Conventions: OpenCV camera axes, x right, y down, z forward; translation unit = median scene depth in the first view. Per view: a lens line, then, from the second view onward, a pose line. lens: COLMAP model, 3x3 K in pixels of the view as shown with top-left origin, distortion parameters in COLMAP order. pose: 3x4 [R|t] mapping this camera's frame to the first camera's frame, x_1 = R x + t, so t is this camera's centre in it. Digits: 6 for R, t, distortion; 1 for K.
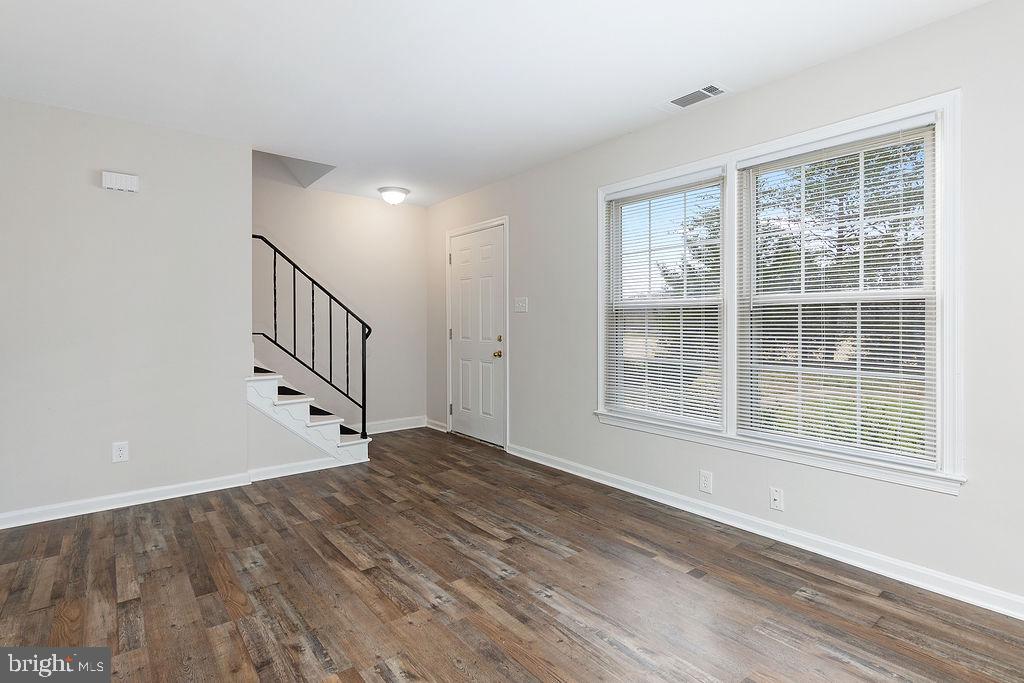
lens RADIAL K [[499.2, 0, 508.9], [0, 499.2, 333.4], [0, 0, 1]] dist [0.010582, -0.000342]
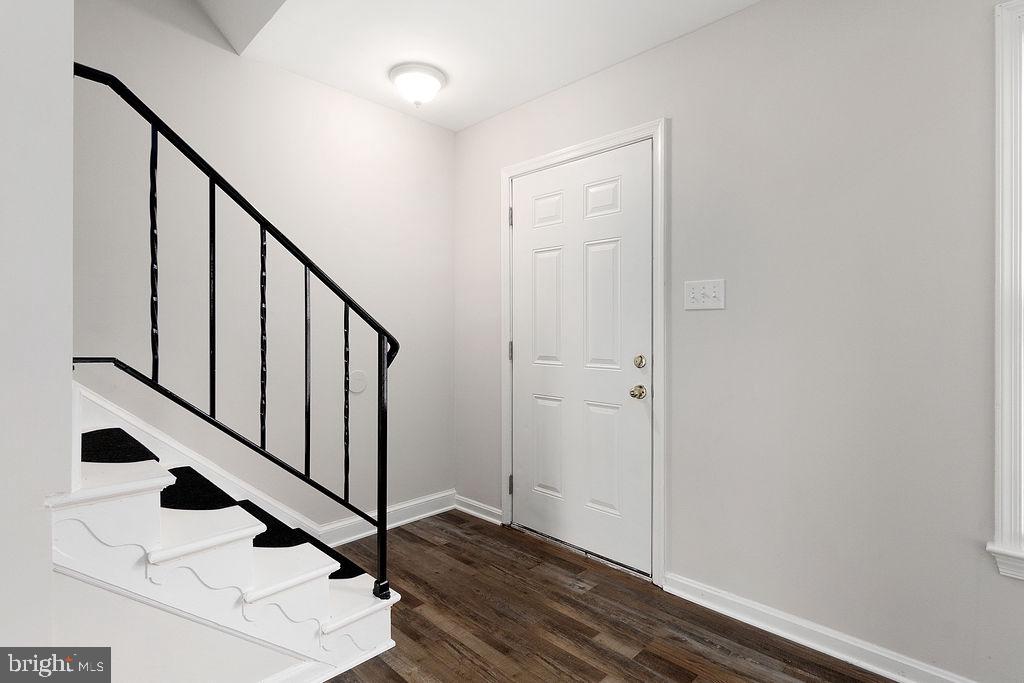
lens RADIAL K [[499.2, 0, 511.3], [0, 499.2, 338.7], [0, 0, 1]] dist [0.010582, -0.000342]
pose [[0.991220, 0.003636, 0.132172, -0.265820], [-0.003167, 0.999988, -0.003758, -0.013723], [-0.132184, 0.003307, 0.991220, 0.620286]]
